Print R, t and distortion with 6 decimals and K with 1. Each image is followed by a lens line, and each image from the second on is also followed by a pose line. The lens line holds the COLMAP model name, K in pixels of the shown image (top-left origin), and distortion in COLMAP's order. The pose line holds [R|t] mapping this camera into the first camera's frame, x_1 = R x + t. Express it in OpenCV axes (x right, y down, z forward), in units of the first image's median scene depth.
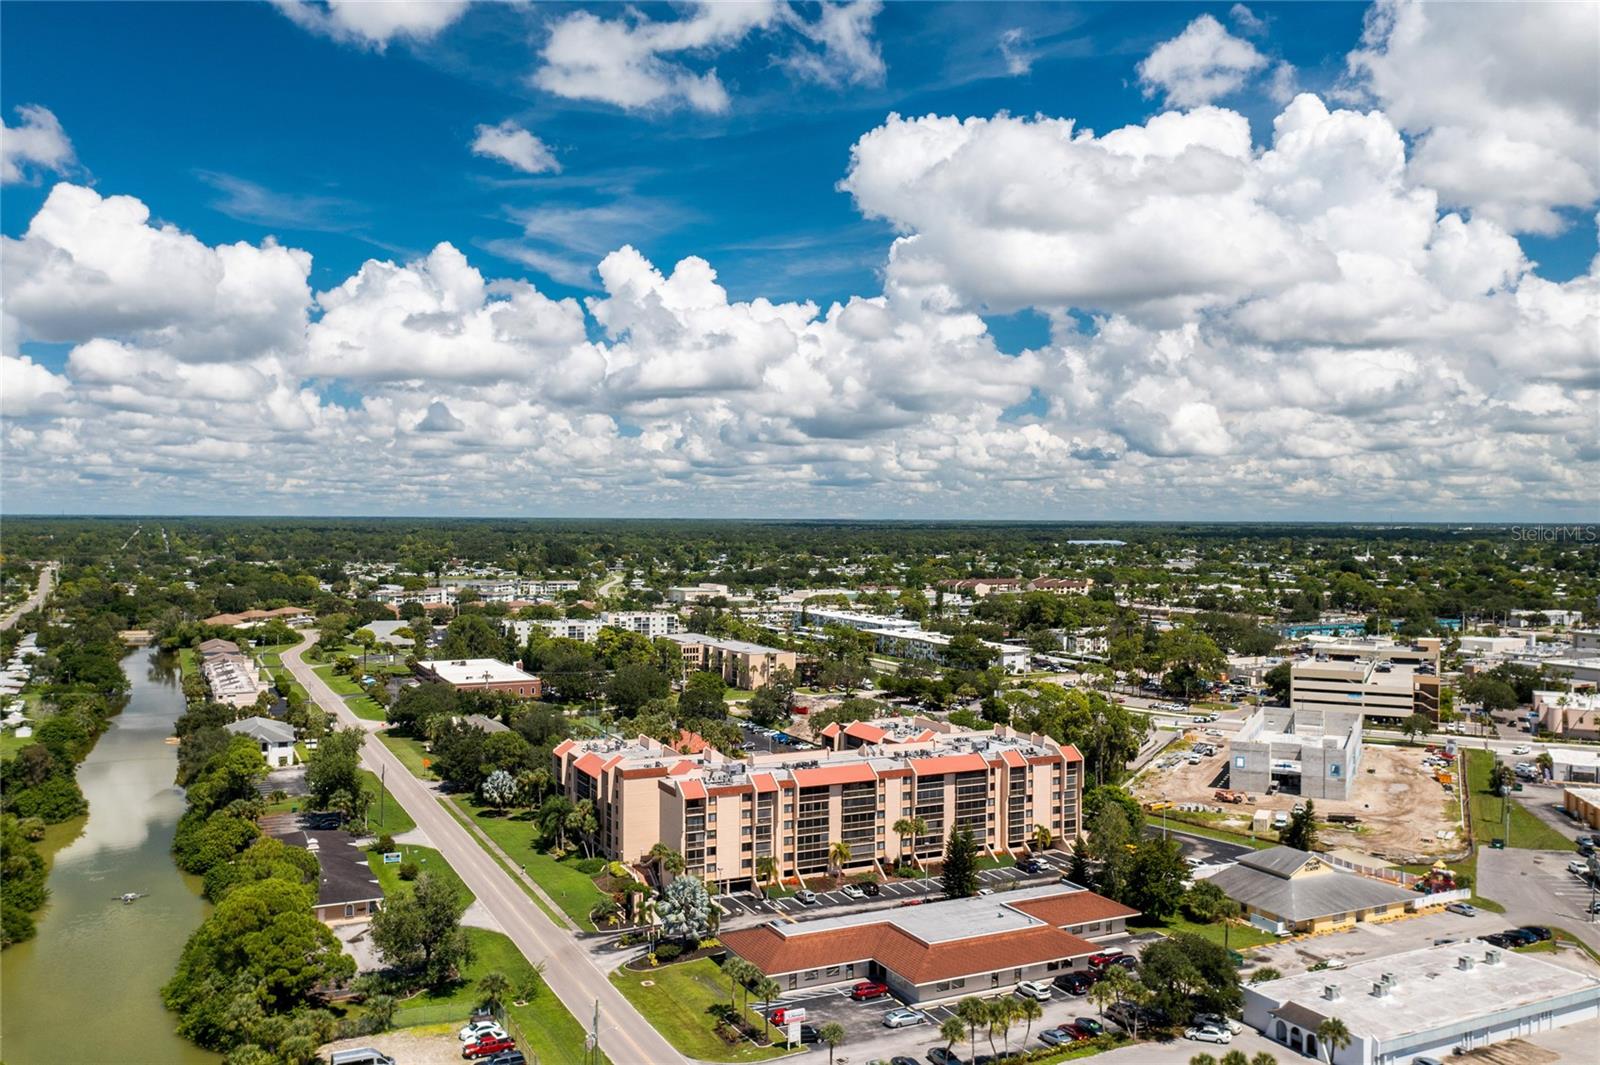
lens RADIAL K [[1316.6, 0, 799.8], [0, 1316.6, 467.0], [0, 0, 1]] dist [-0.040686, 0.003934]
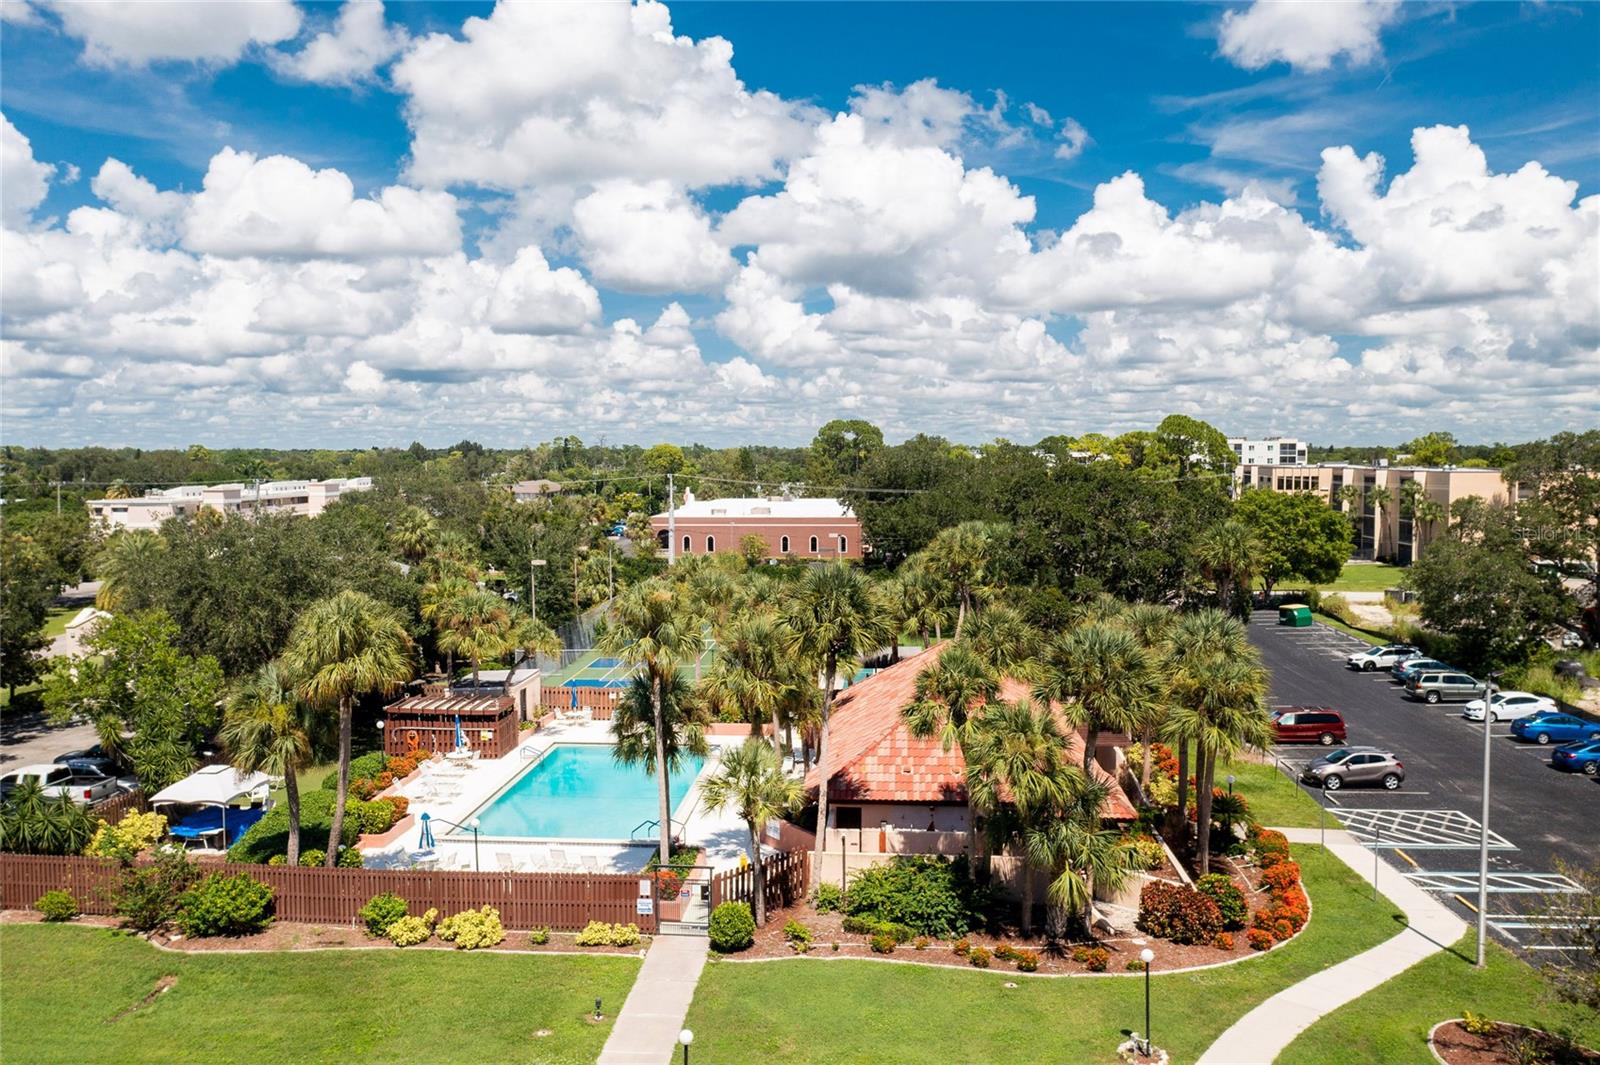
lens RADIAL K [[1316.6, 0, 799.8], [0, 1316.6, 467.0], [0, 0, 1]] dist [-0.040686, 0.003934]
pose [[0.859126, 0.028597, -0.510964, -0.011269], [-0.007794, 0.999053, 0.042808, 0.122548], [0.511704, -0.032795, 0.858535, 0.601040]]
